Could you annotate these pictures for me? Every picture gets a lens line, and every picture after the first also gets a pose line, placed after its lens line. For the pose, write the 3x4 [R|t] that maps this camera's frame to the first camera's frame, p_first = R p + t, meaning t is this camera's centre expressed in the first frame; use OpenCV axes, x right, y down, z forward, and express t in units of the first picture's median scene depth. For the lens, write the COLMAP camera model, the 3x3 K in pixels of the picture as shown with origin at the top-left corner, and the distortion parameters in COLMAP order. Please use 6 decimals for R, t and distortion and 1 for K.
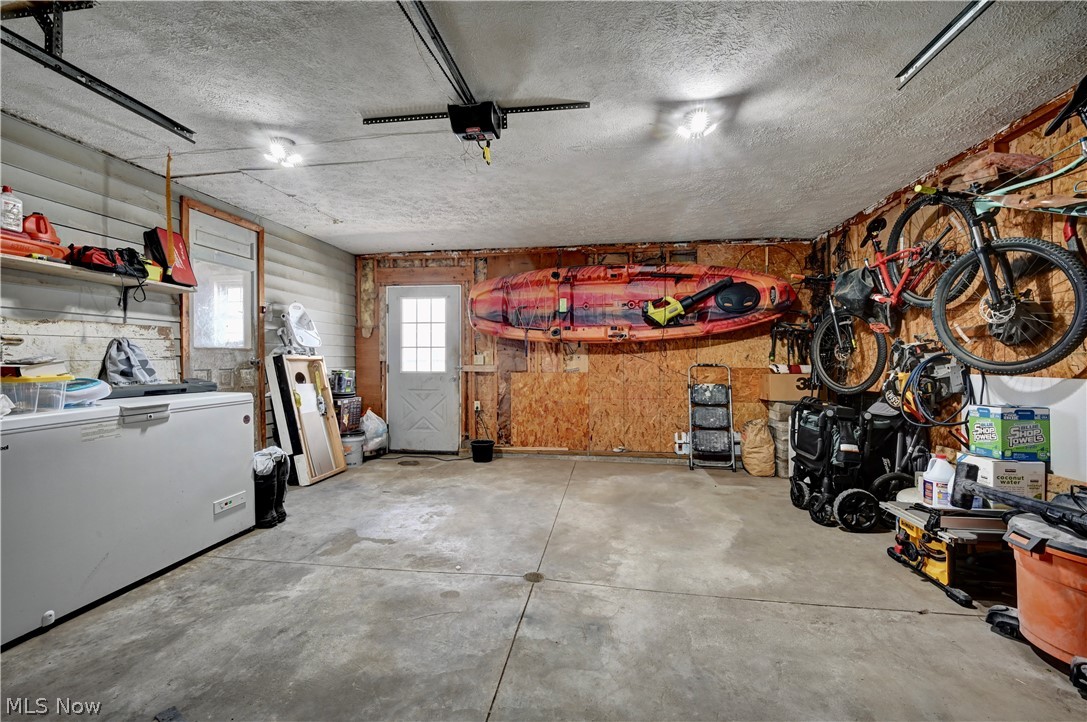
lens RADIAL K [[445.1, 0, 543.5], [0, 445.1, 361.0], [0, 0, 1]] dist [0.003463, -0.013786]
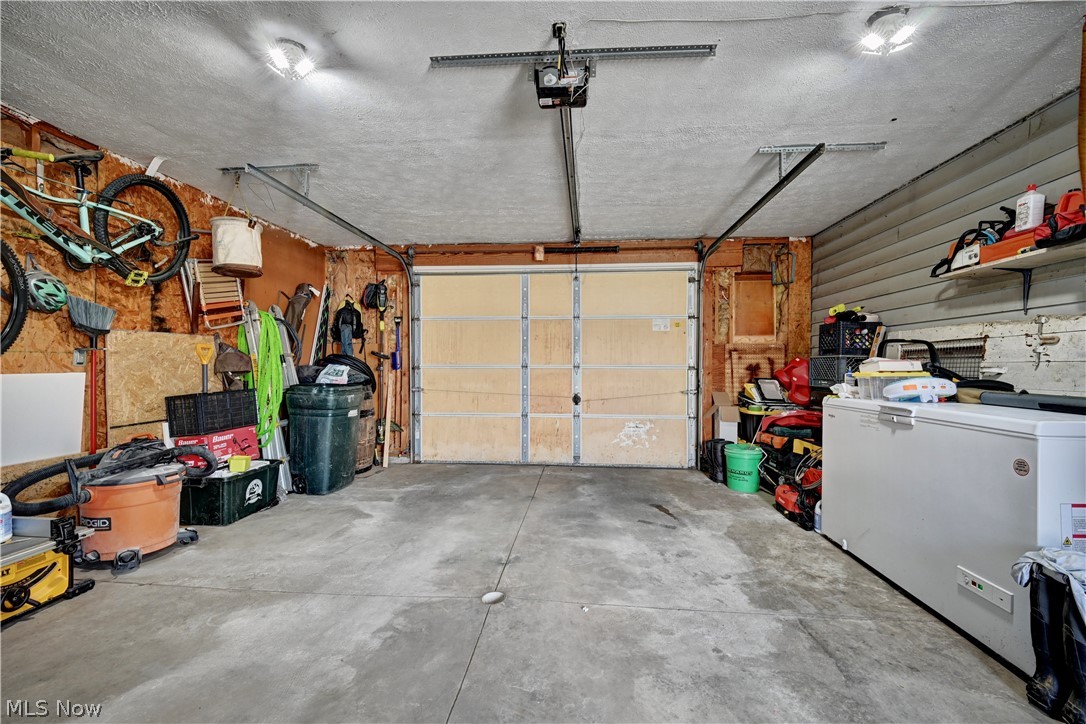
lens RADIAL K [[444.7, 0, 543.0], [0, 444.7, 362.0], [0, 0, 1]] dist [0.003463, -0.013786]
pose [[-0.998399, -0.002677, -0.056496, -0.069511], [-0.002602, 0.999996, -0.001412, 0.005717], [0.056499, -0.001263, -0.998402, 1.937249]]
